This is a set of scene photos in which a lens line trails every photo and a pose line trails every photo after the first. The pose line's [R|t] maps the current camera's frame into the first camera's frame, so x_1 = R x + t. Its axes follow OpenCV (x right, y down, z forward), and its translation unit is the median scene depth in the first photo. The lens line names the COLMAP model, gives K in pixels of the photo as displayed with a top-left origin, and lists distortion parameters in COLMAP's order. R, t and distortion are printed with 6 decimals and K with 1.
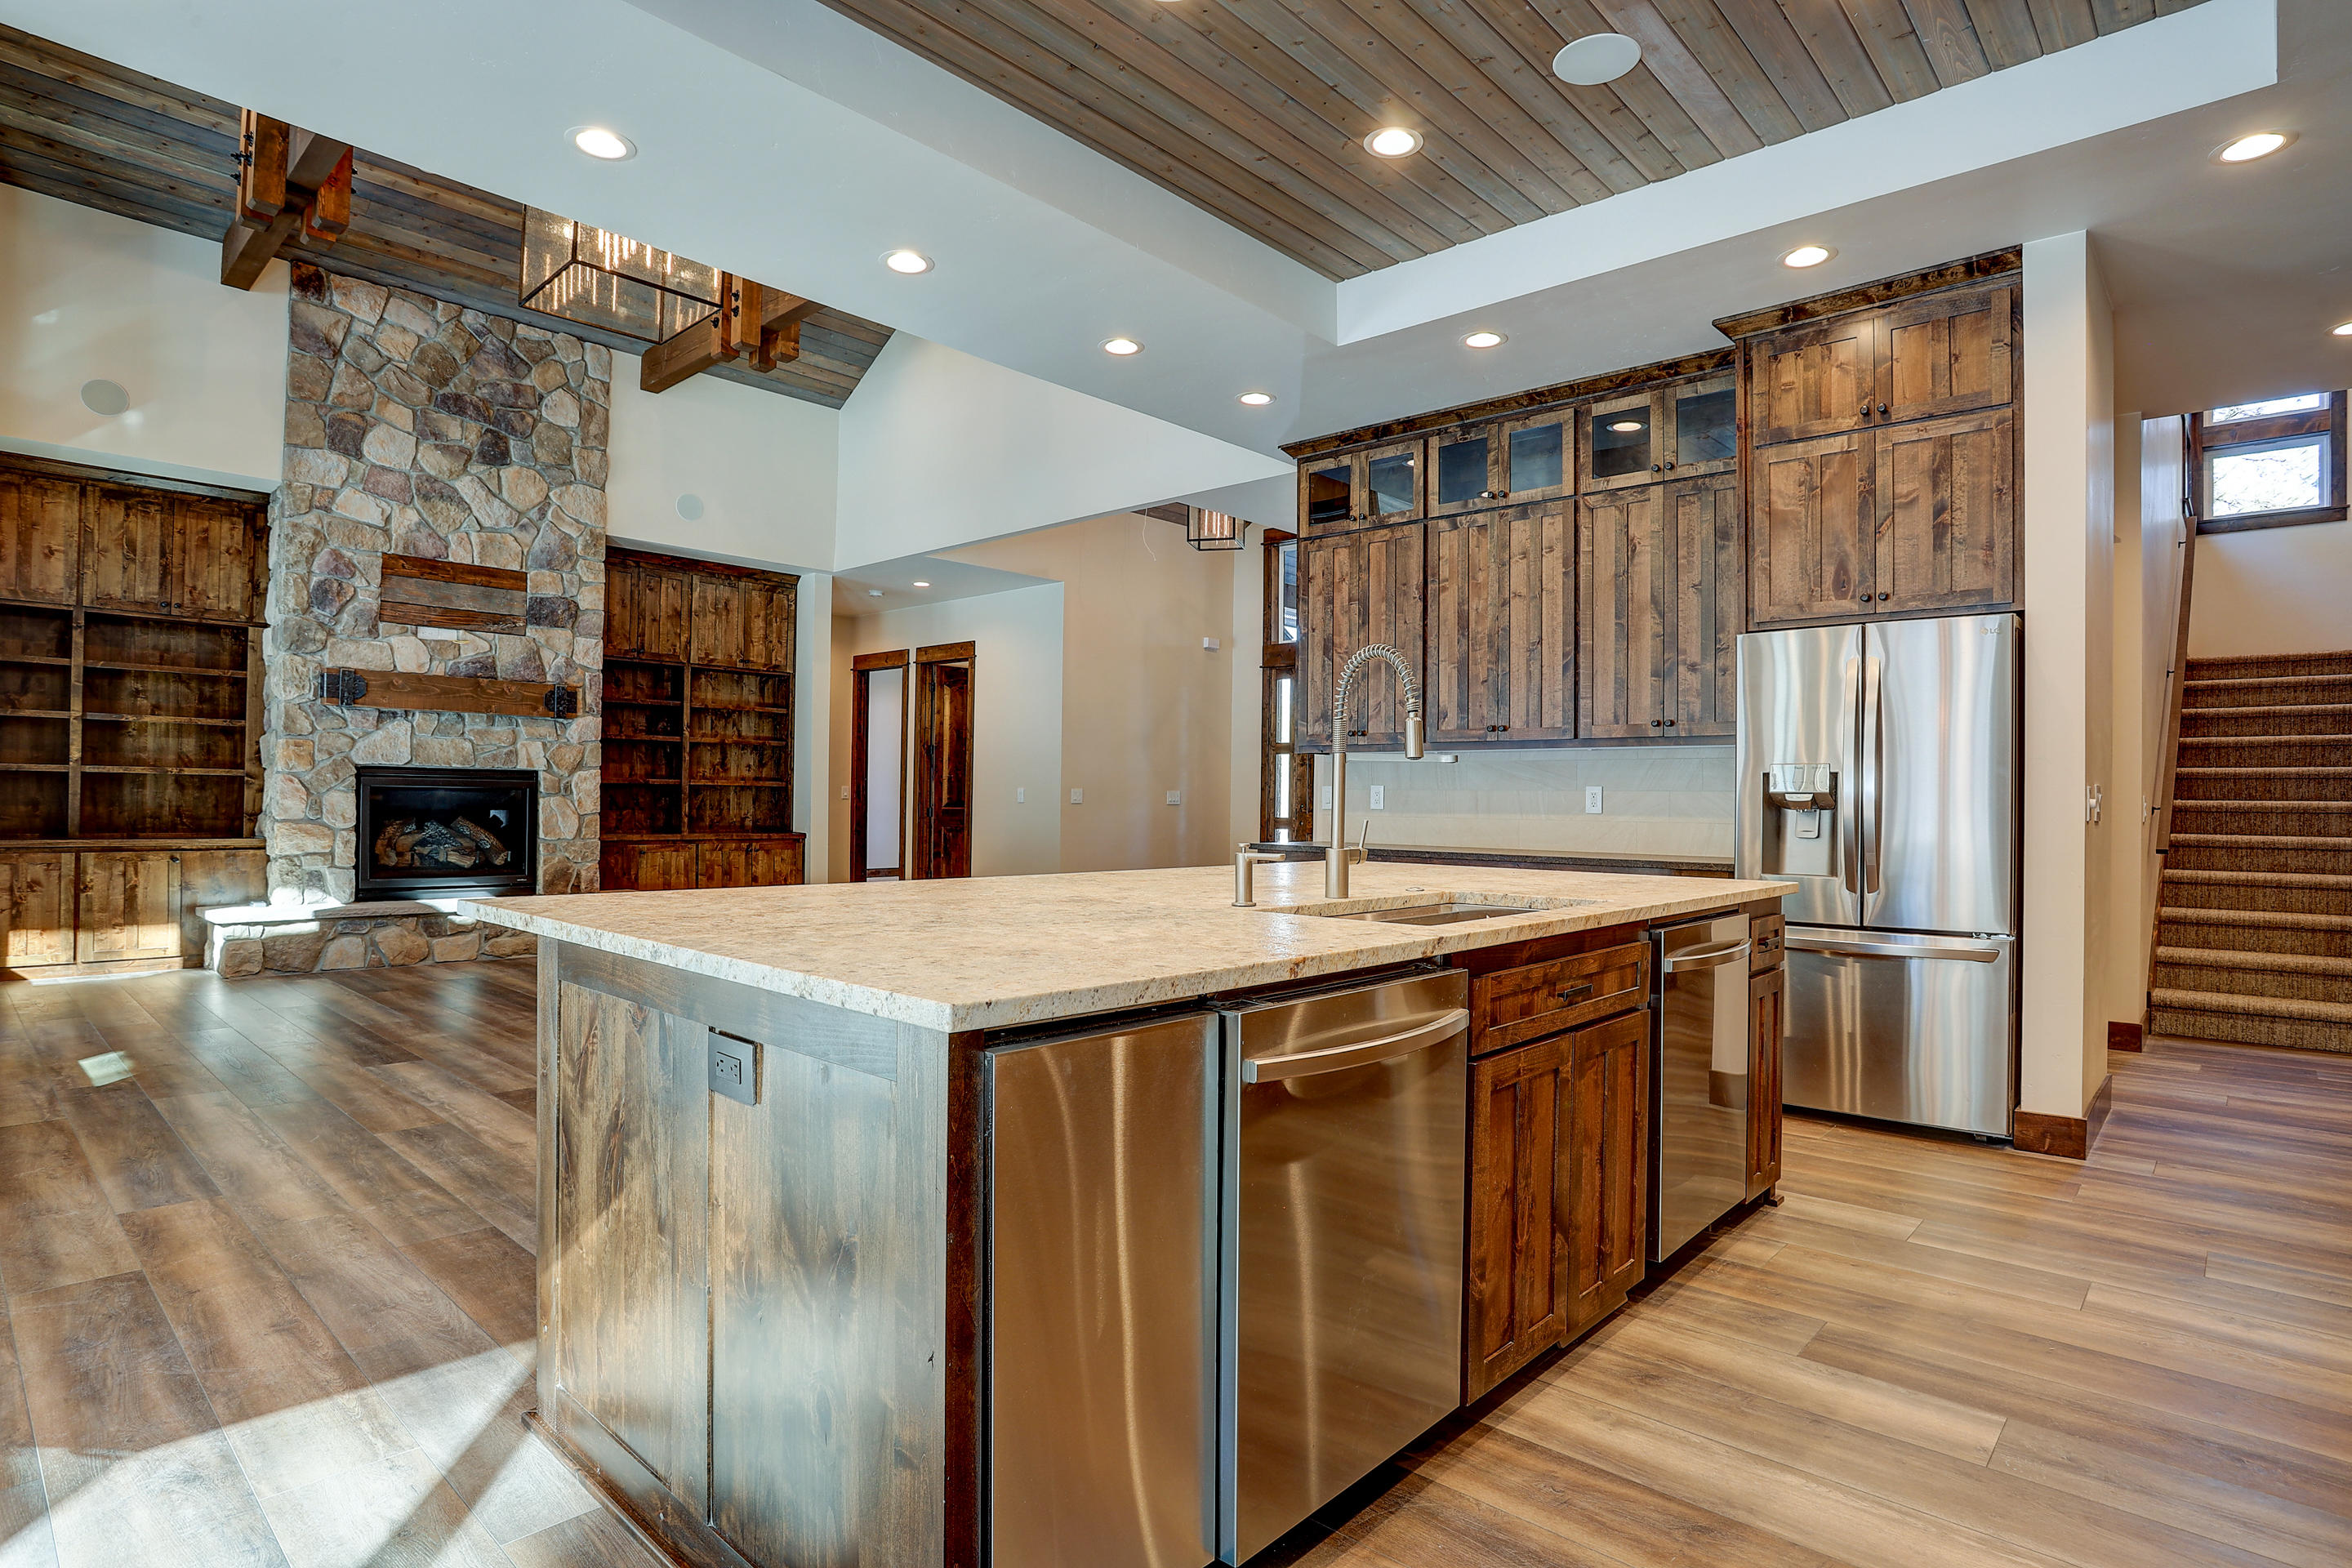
lens RADIAL K [[1223.2, 0, 1195.2], [0, 1223.2, 786.5], [0, 0, 1]] dist [-0.065881, 0.028805]
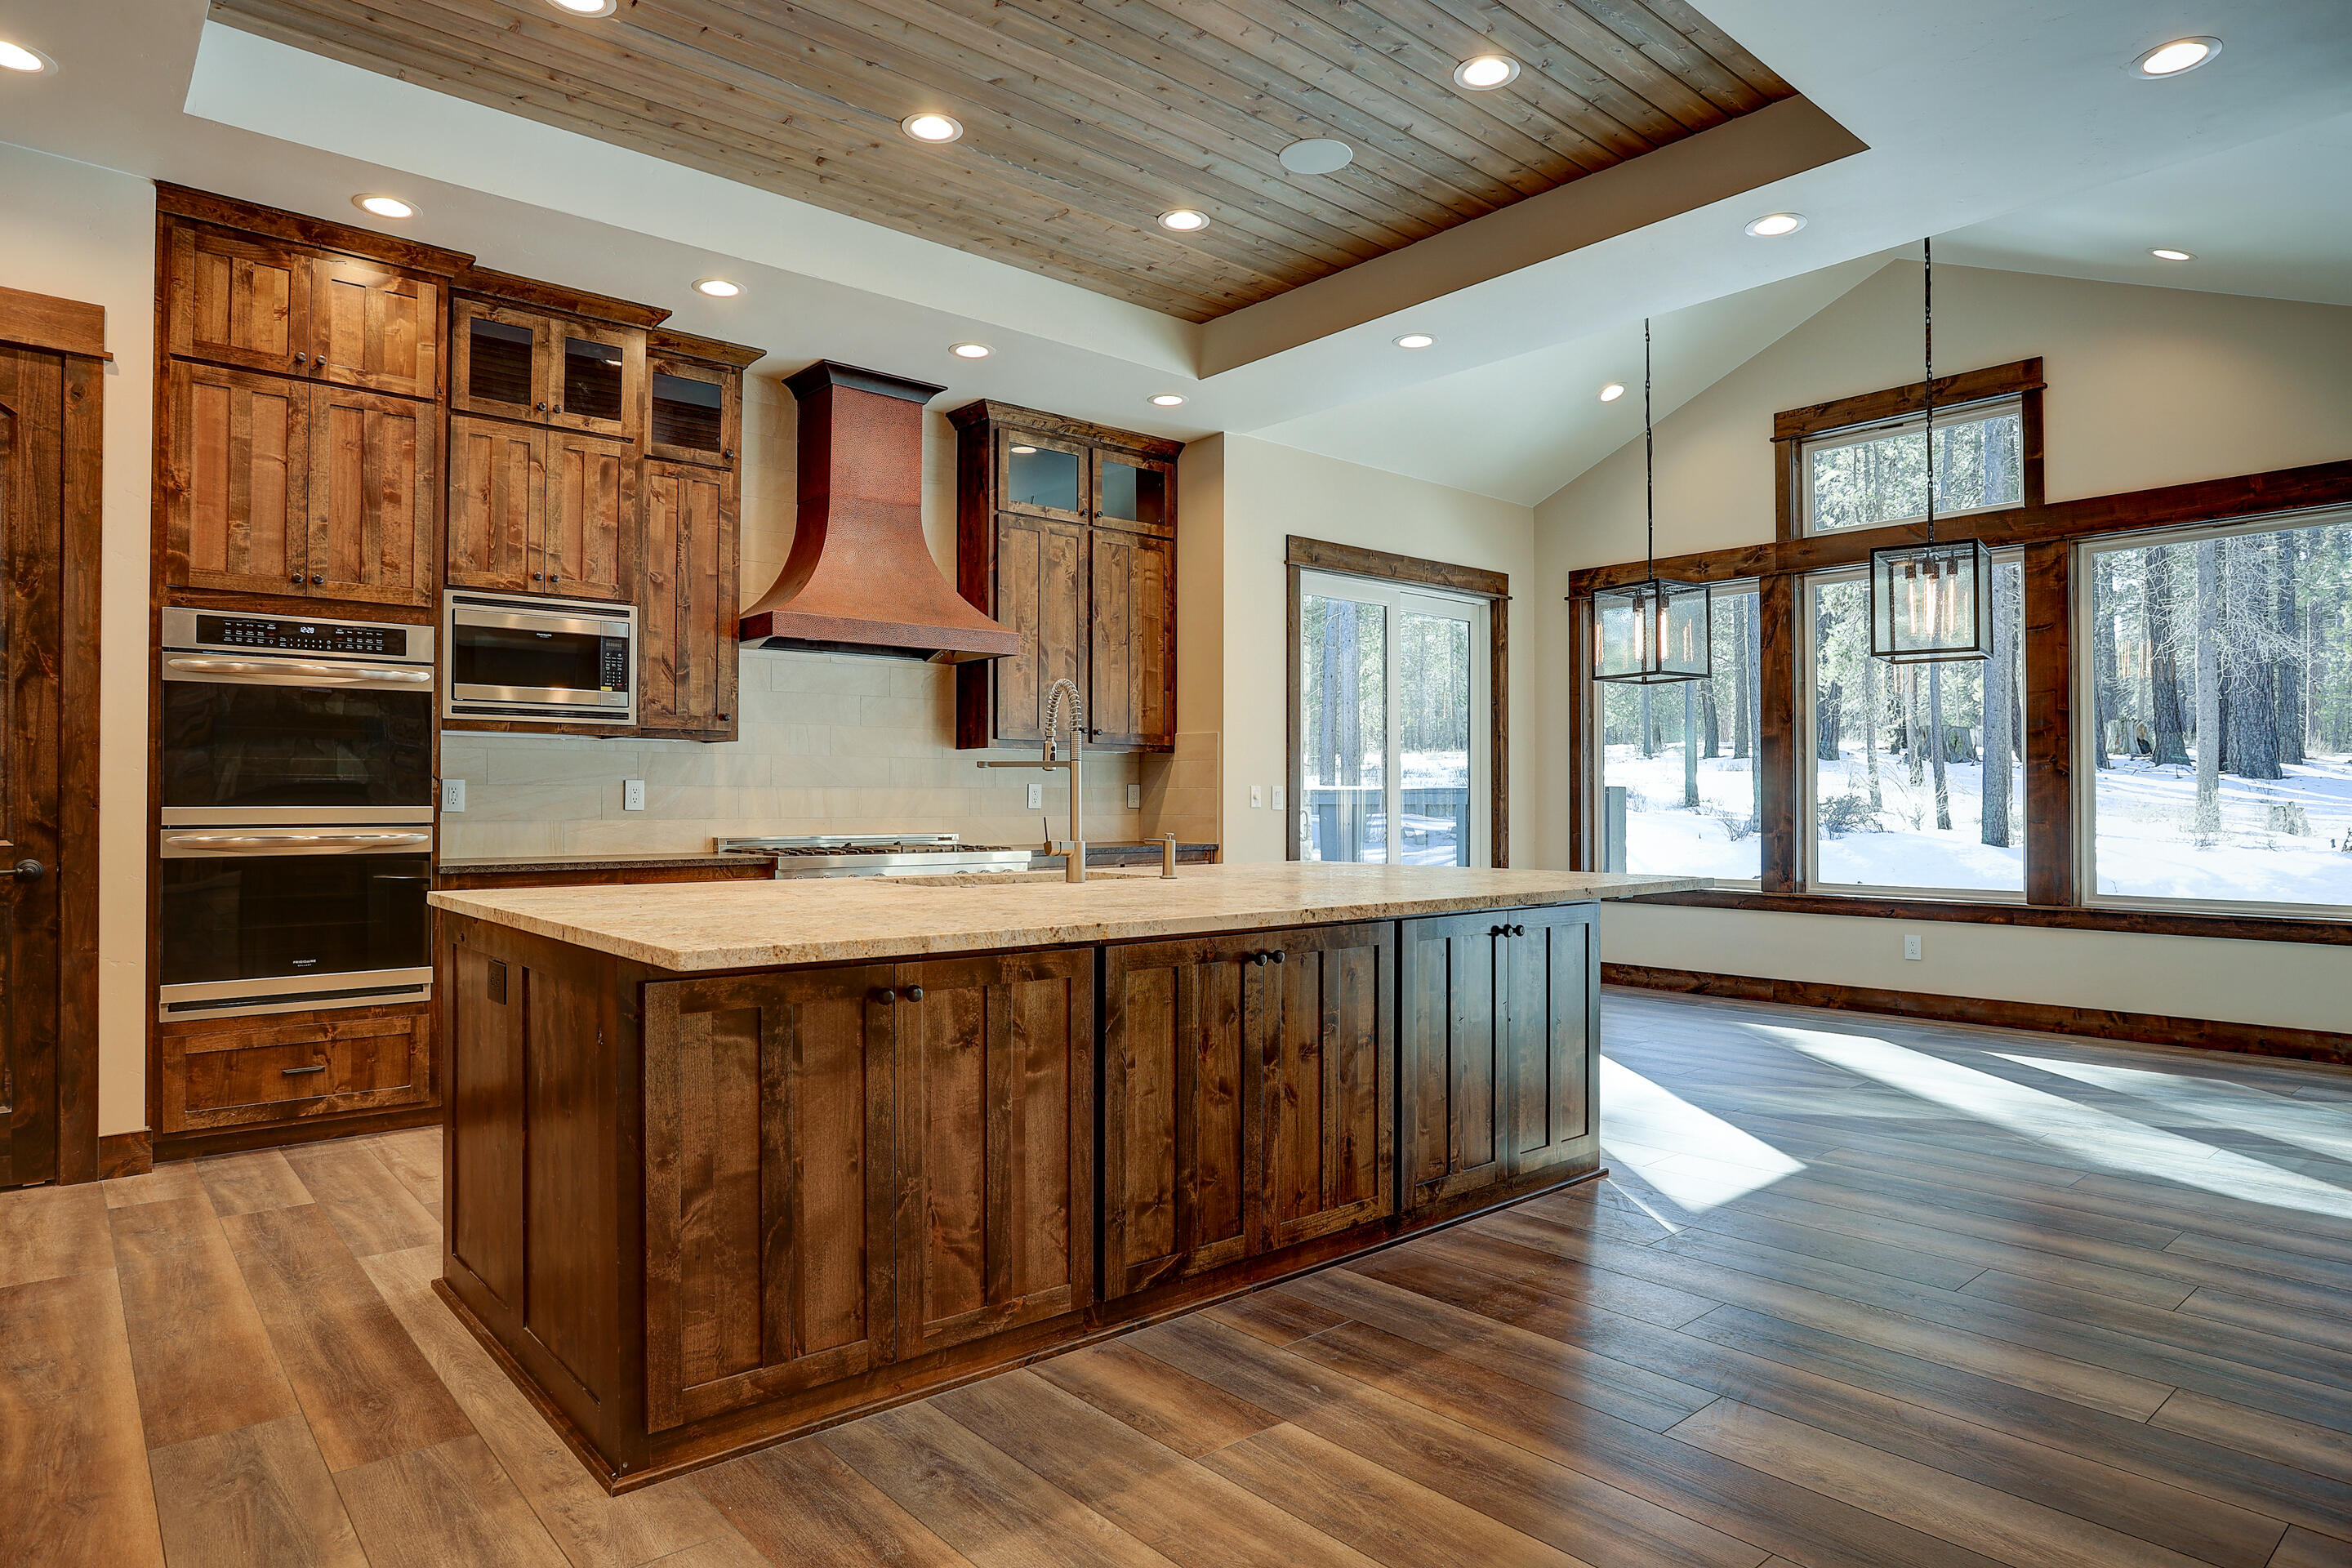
lens RADIAL K [[1358.5, 0, 1194.0], [0, 1358.5, 792.4], [0, 0, 1]] dist [-0.066246, 0.040698]
pose [[-0.992978, -0.013071, 0.117571, -0.055788], [-0.015189, 0.999738, -0.017144, 0.009369], [-0.117316, -0.018809, -0.992916, 0.854508]]
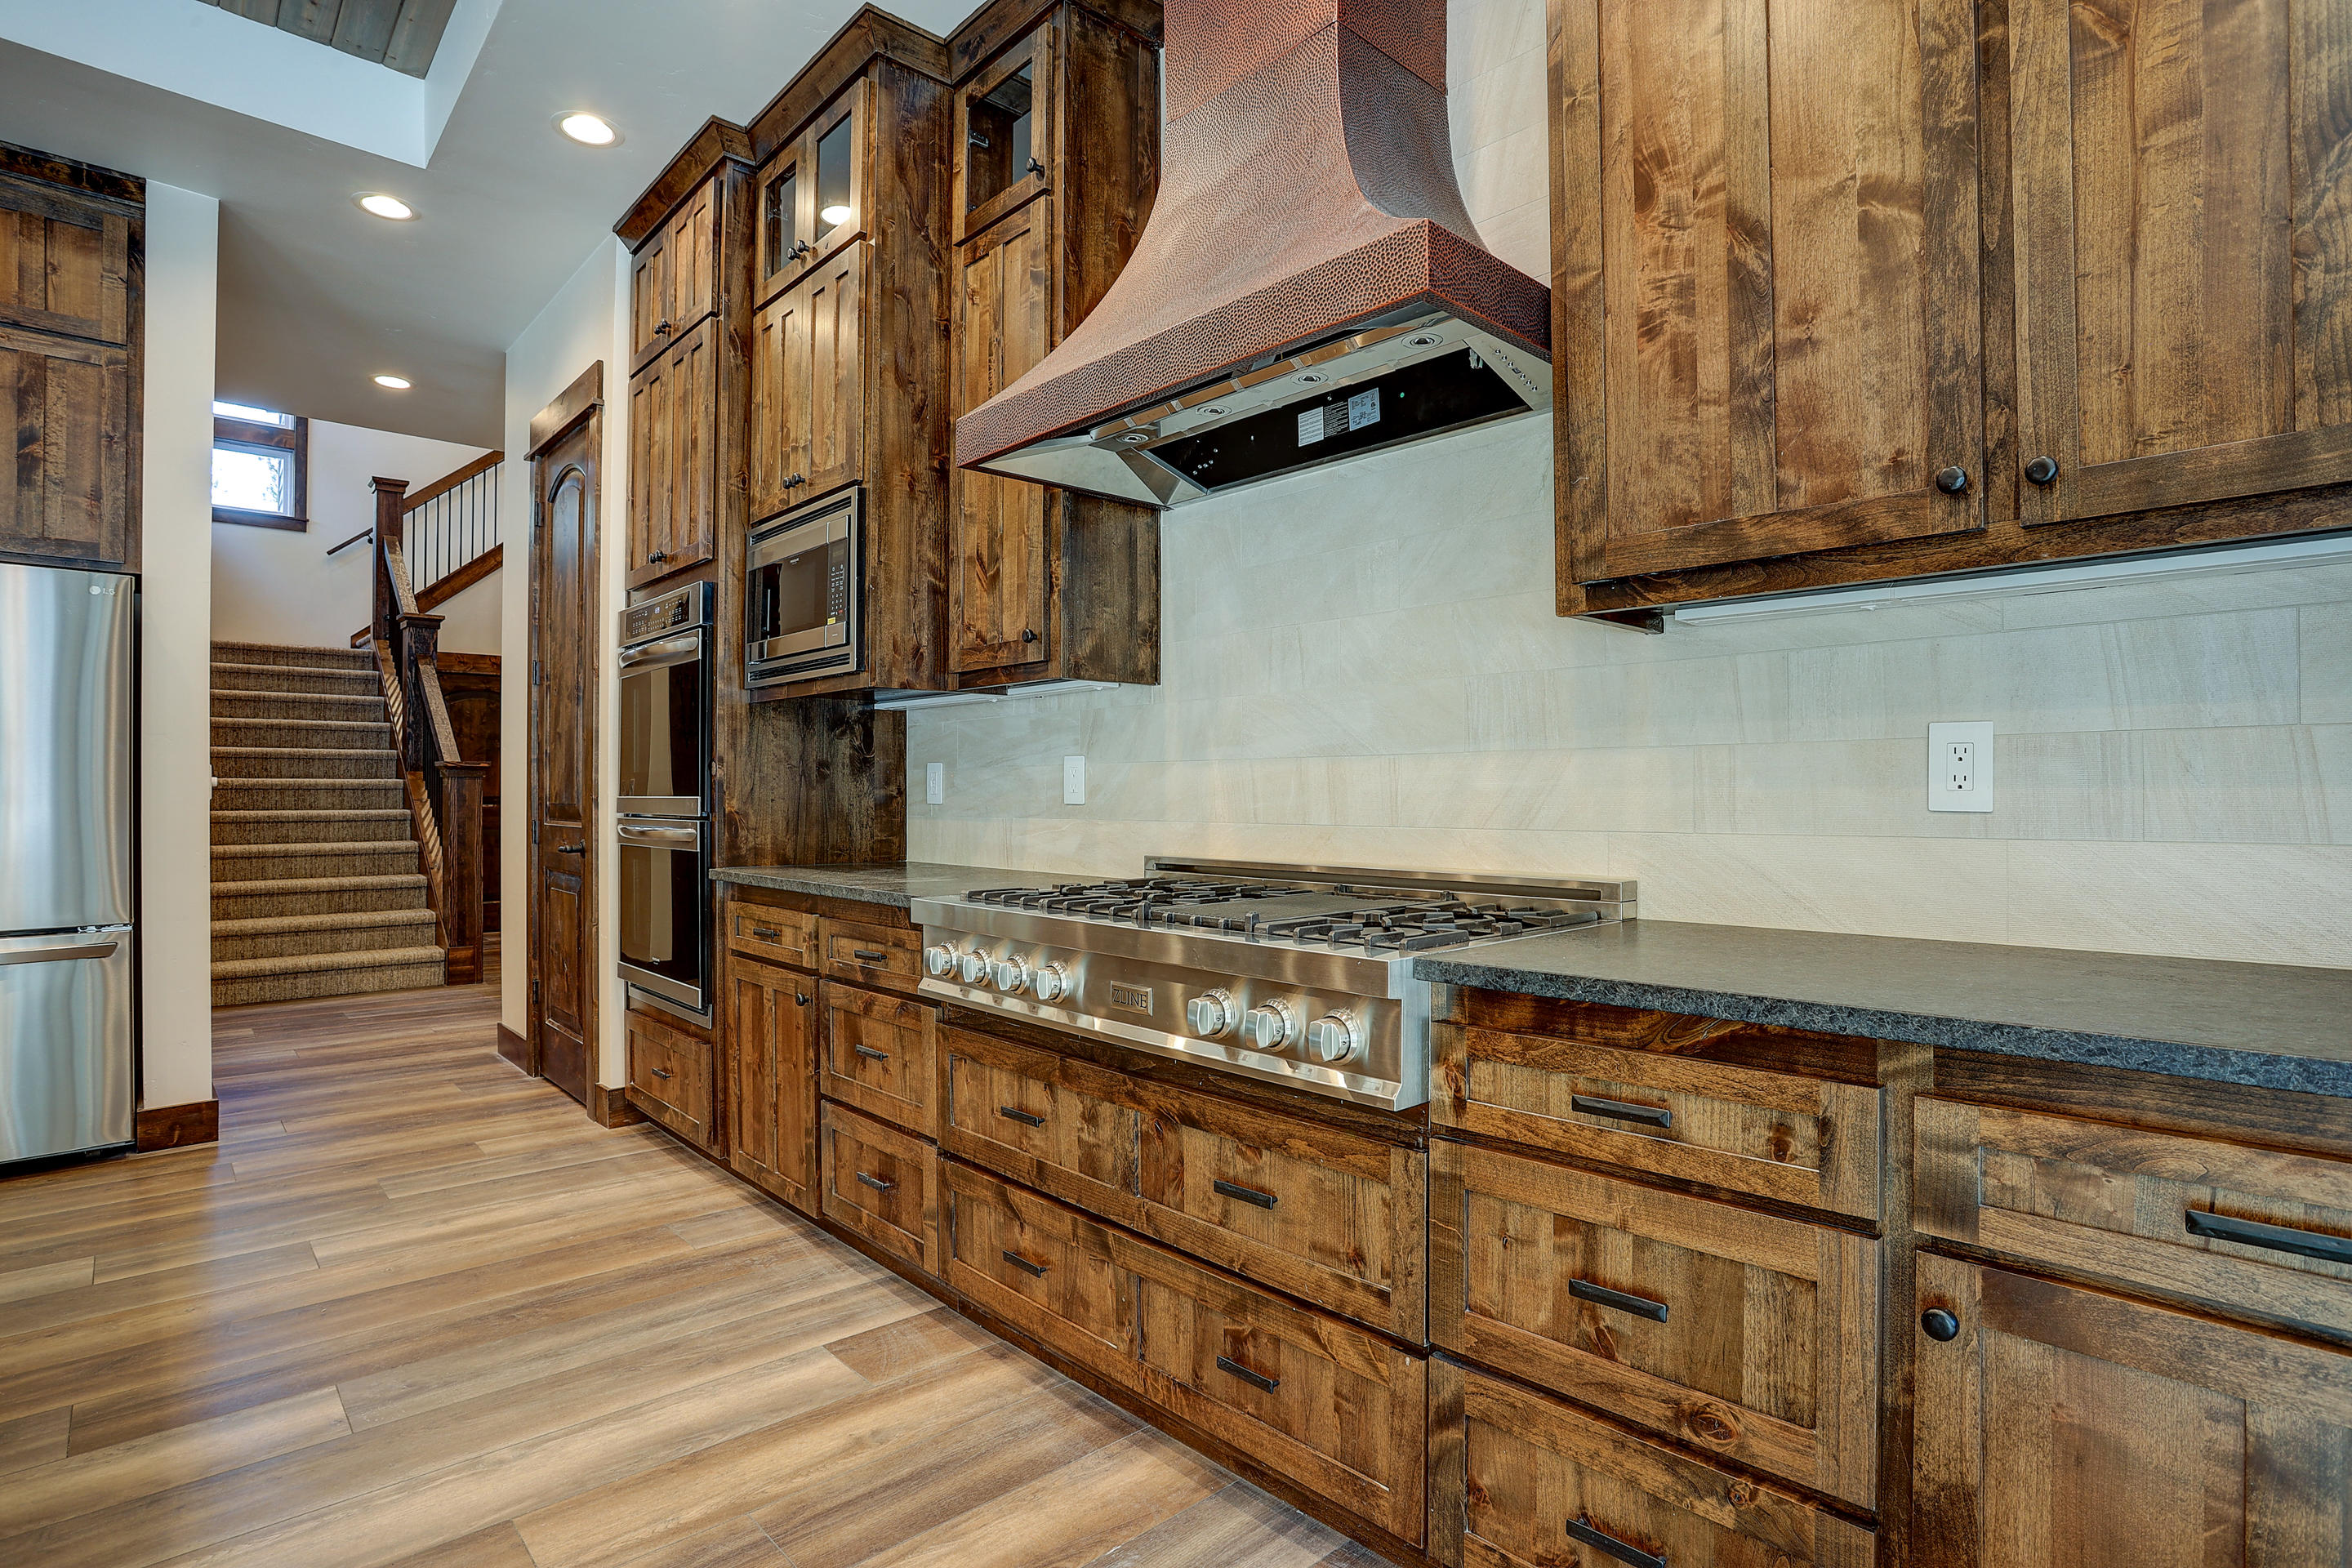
lens RADIAL K [[1195.2, 0, 1181.6], [0, 1195.2, 783.6], [0, 0, 1]] dist [-0.070829, 0.031647]
pose [[0.092330, -0.007492, 0.995700, -0.068273], [-0.009427, 0.999920, 0.008398, 0.000293], [-0.995684, -0.010162, 0.092252, 0.056360]]
